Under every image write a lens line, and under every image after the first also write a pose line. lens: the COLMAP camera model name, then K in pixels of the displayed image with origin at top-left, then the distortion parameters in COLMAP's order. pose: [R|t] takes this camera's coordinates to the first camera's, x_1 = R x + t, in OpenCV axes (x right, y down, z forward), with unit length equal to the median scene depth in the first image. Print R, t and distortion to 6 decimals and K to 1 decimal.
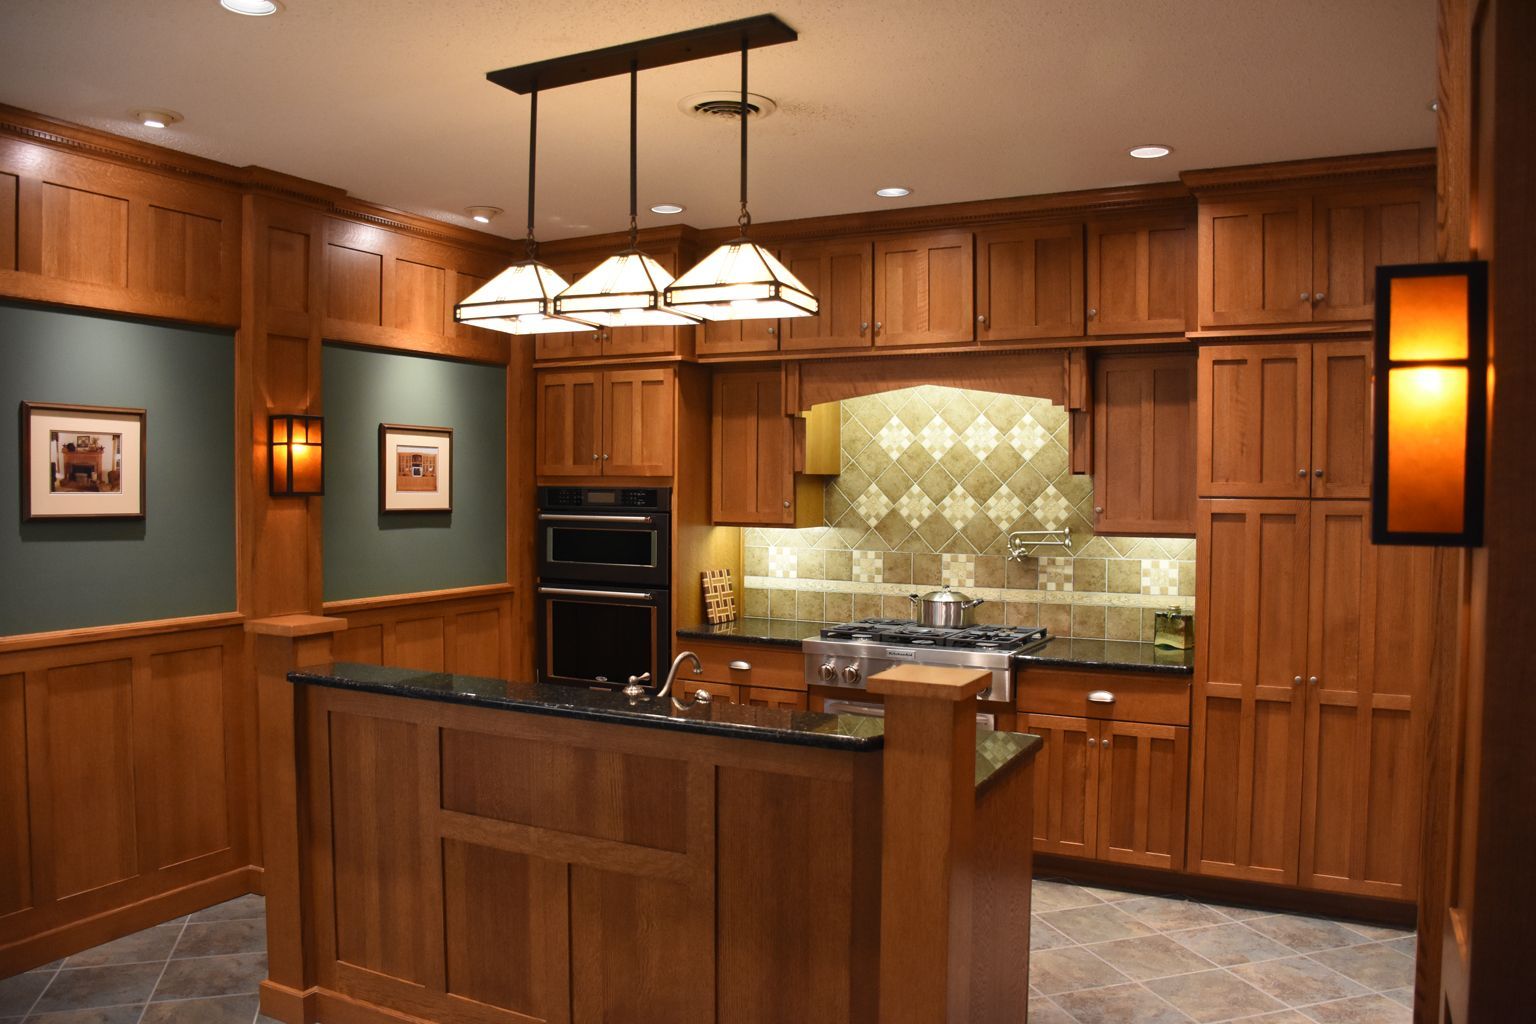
lens RADIAL K [[1198.1, 0, 766.7], [0, 1198.1, 524.0], [0, 0, 1]] dist [-0.110447, 0.003915]
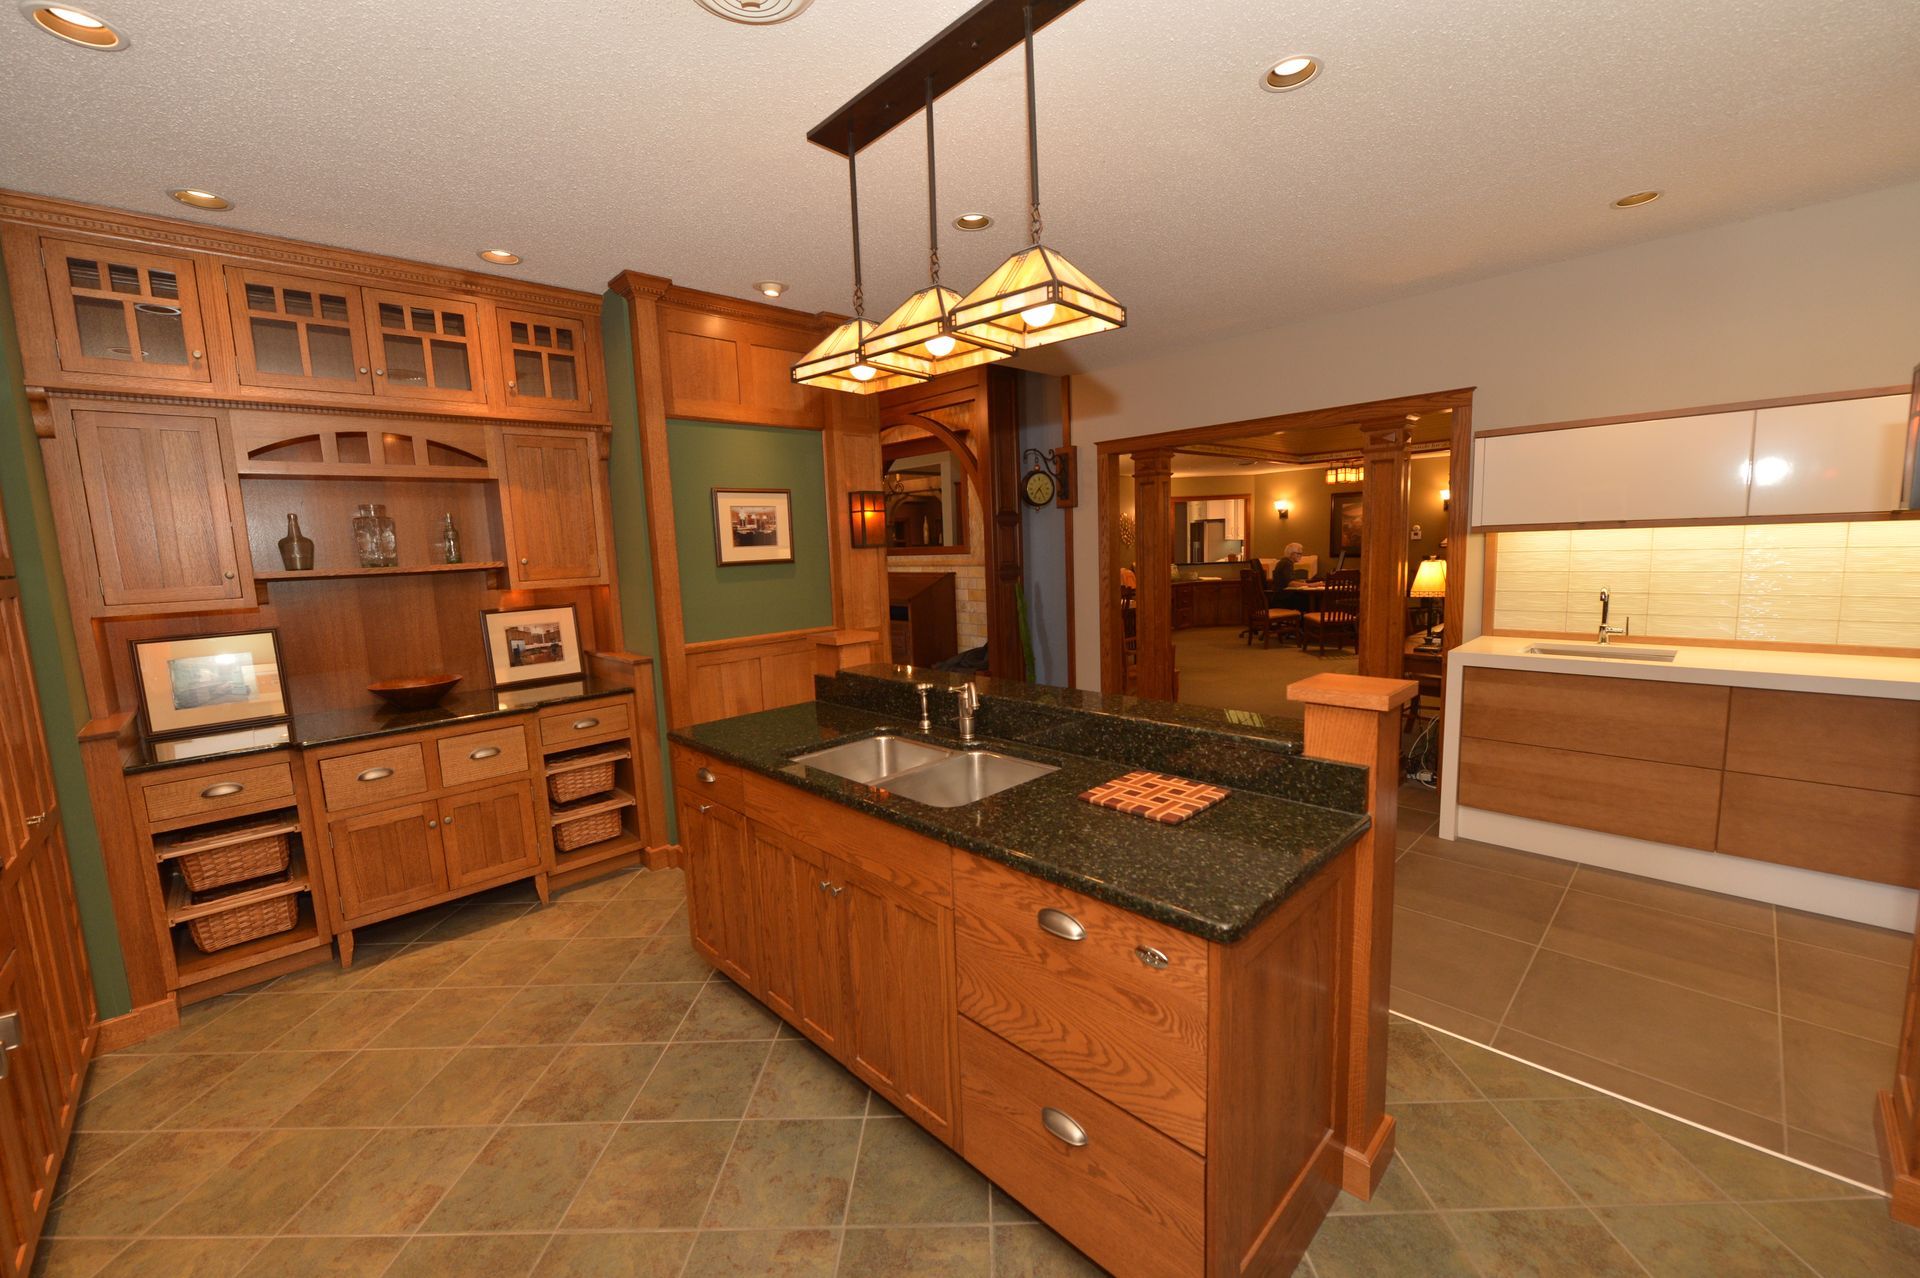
lens RADIAL K [[759.2, 0, 960.0], [0, 759.2, 639.0], [0, 0, 1]] dist [-0.013790, 0.000027]
pose [[-0.953607, -0.009382, 0.300907, -0.195266], [0.041432, 0.985914, 0.162041, -0.026828], [-0.298189, 0.166991, -0.939786, 0.997007]]
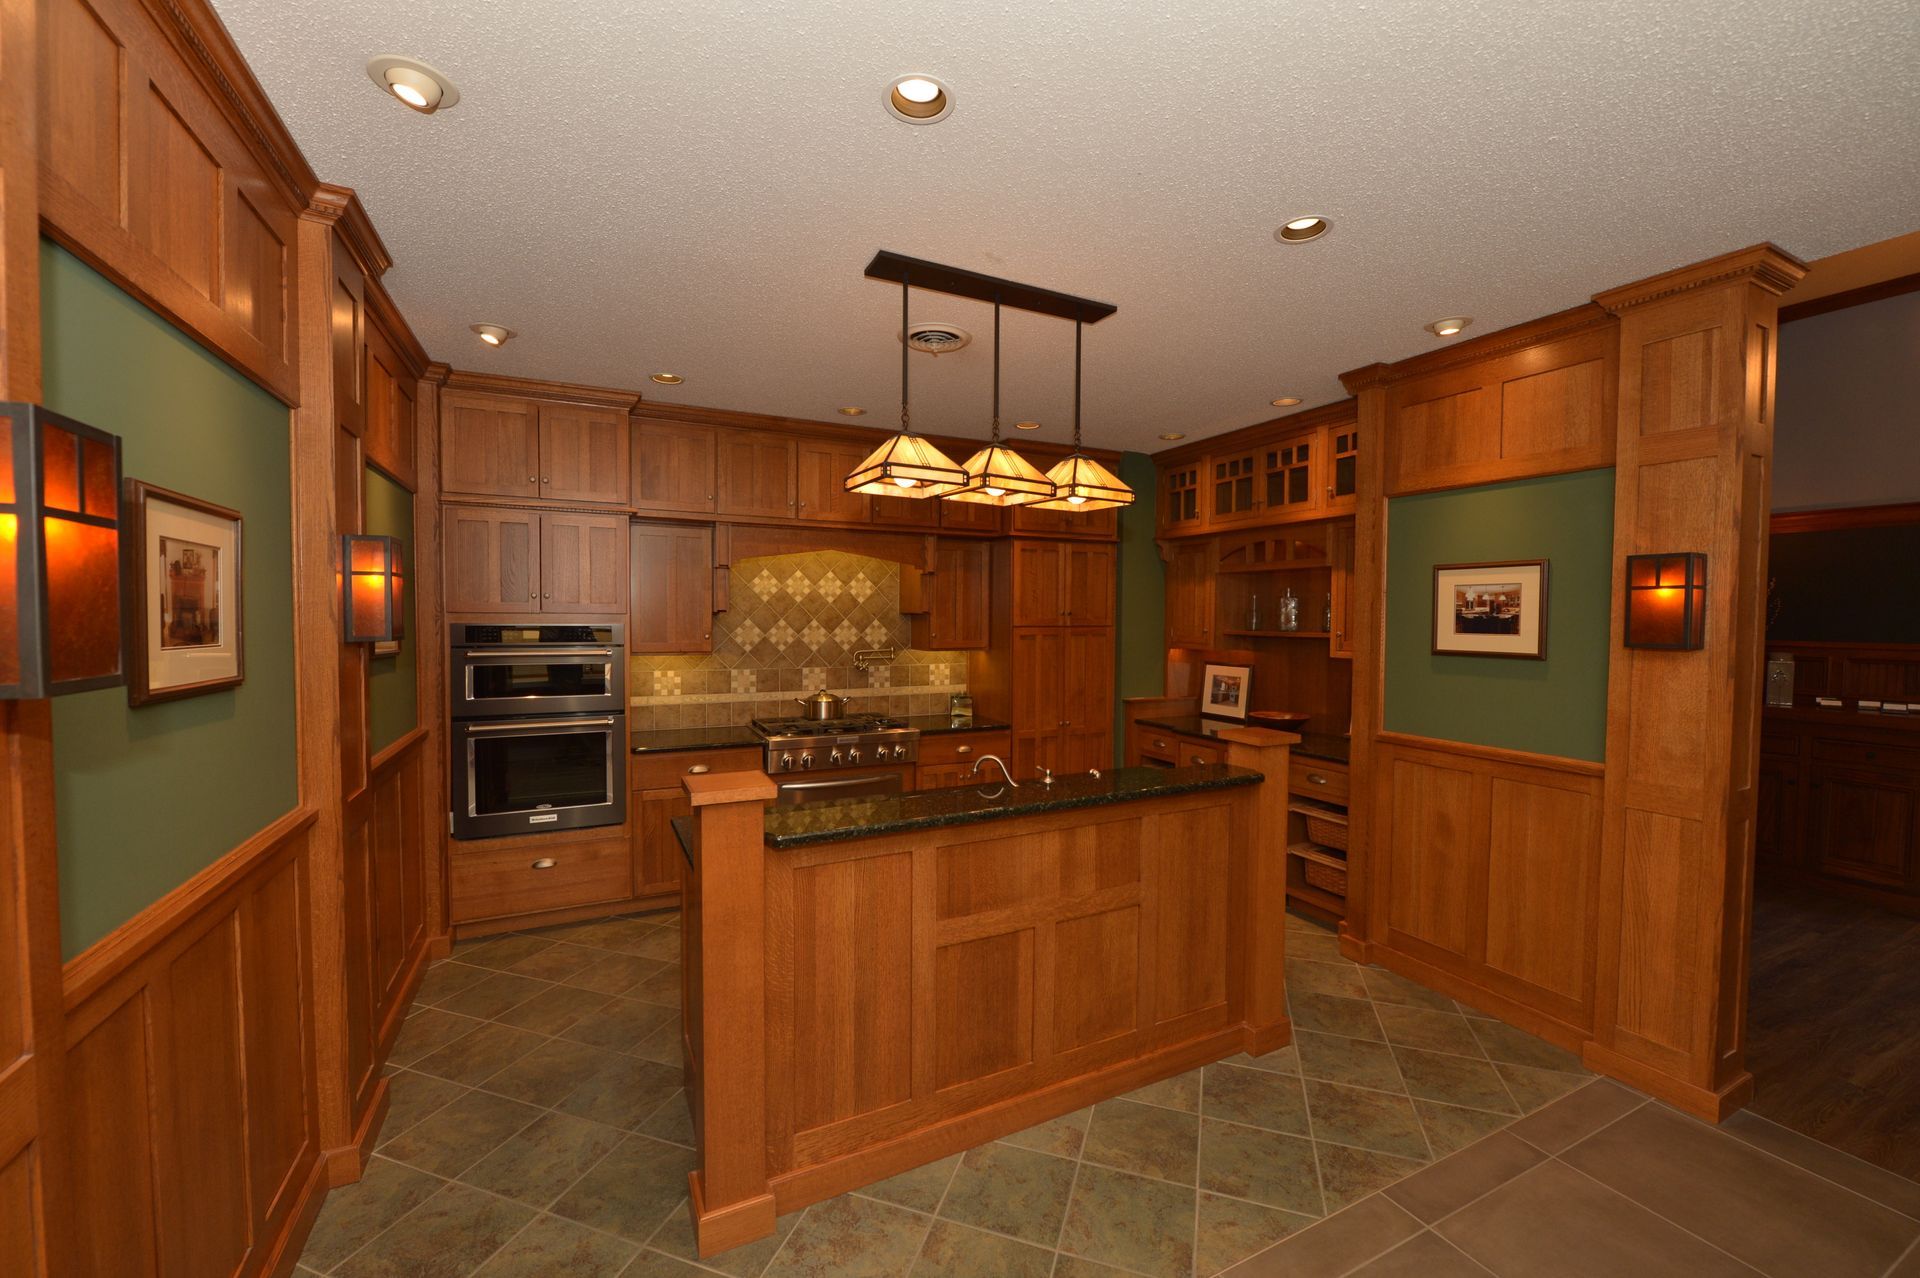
lens RADIAL K [[759.2, 0, 960.0], [0, 759.2, 639.0], [0, 0, 1]] dist [-0.013790, 0.000027]
pose [[0.576386, -0.027270, 0.816722, -0.495679], [0.025031, 0.999563, 0.015710, -0.019914], [-0.816794, 0.011389, 0.576817, 0.338397]]
